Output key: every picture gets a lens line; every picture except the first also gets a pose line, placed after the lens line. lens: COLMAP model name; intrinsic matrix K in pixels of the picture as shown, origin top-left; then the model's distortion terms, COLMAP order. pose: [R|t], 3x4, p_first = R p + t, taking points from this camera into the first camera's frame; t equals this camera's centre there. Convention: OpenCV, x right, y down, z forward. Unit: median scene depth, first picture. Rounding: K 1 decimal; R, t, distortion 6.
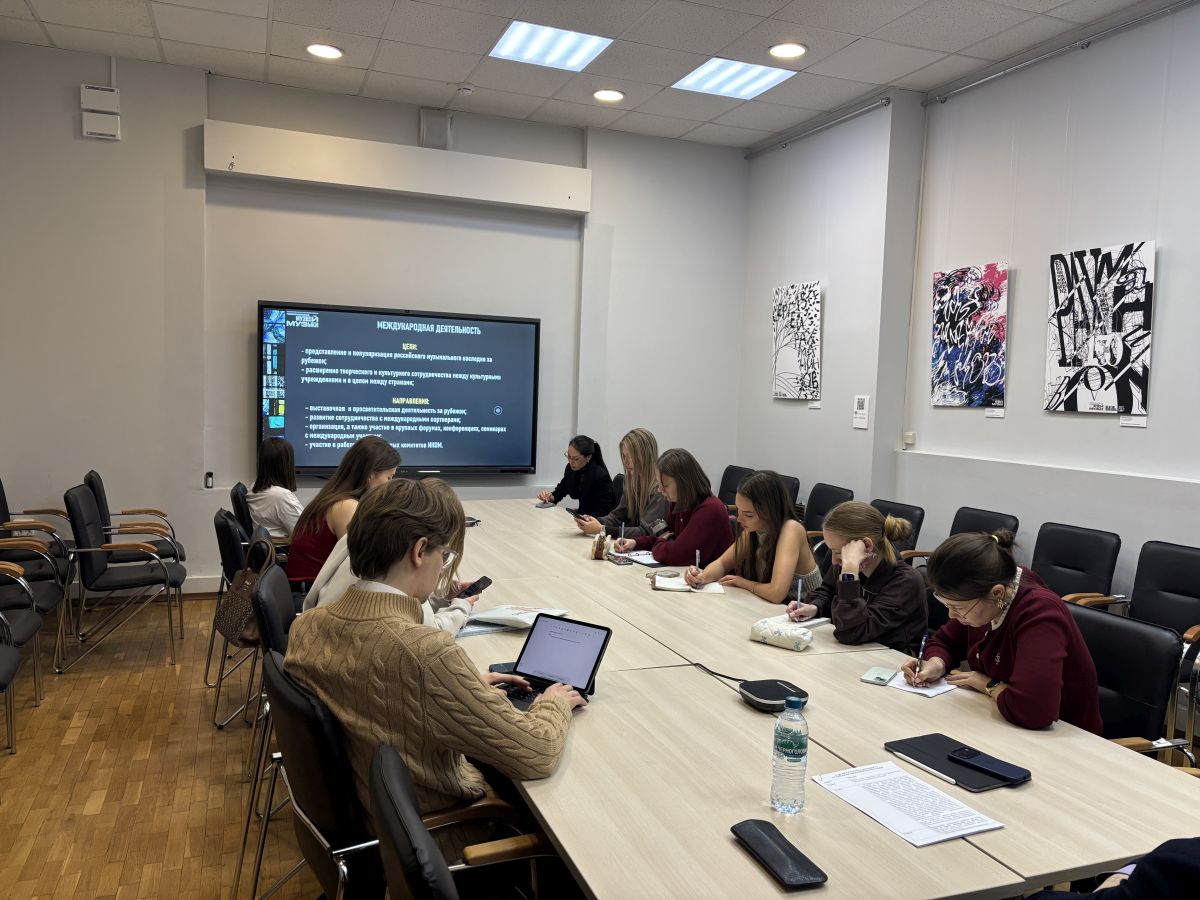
lens RADIAL K [[898.2, 0, 603.7], [0, 898.2, 451.3], [0, 0, 1]] dist [-0.001204, -0.001710]
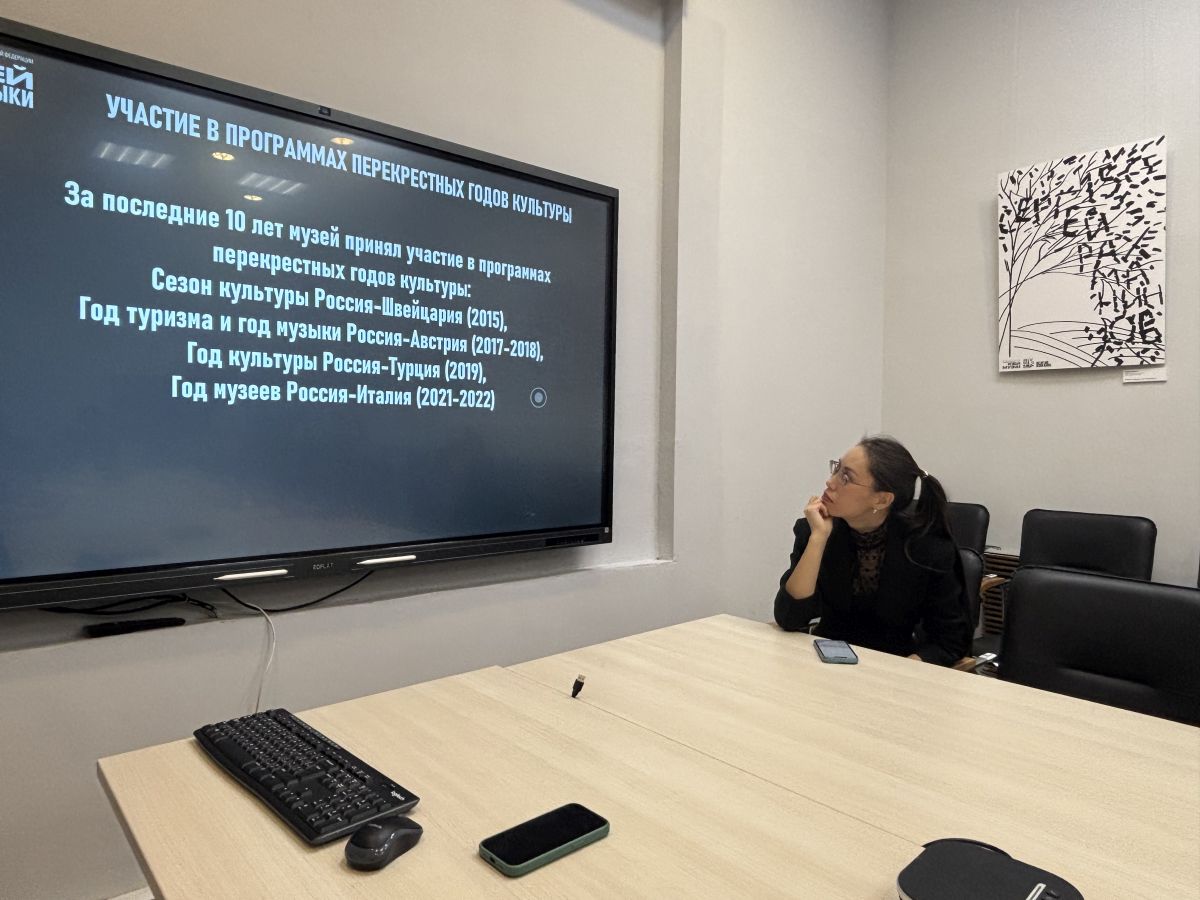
lens RADIAL K [[784.3, 0, 594.7], [0, 784.3, 446.9], [0, 0, 1]] dist [-0.004196, -0.001906]
pose [[0.943861, -0.029834, 0.328993, -0.224204], [0.045917, 0.998094, -0.041223, -0.005845], [-0.327136, 0.054015, 0.943432, 0.680598]]
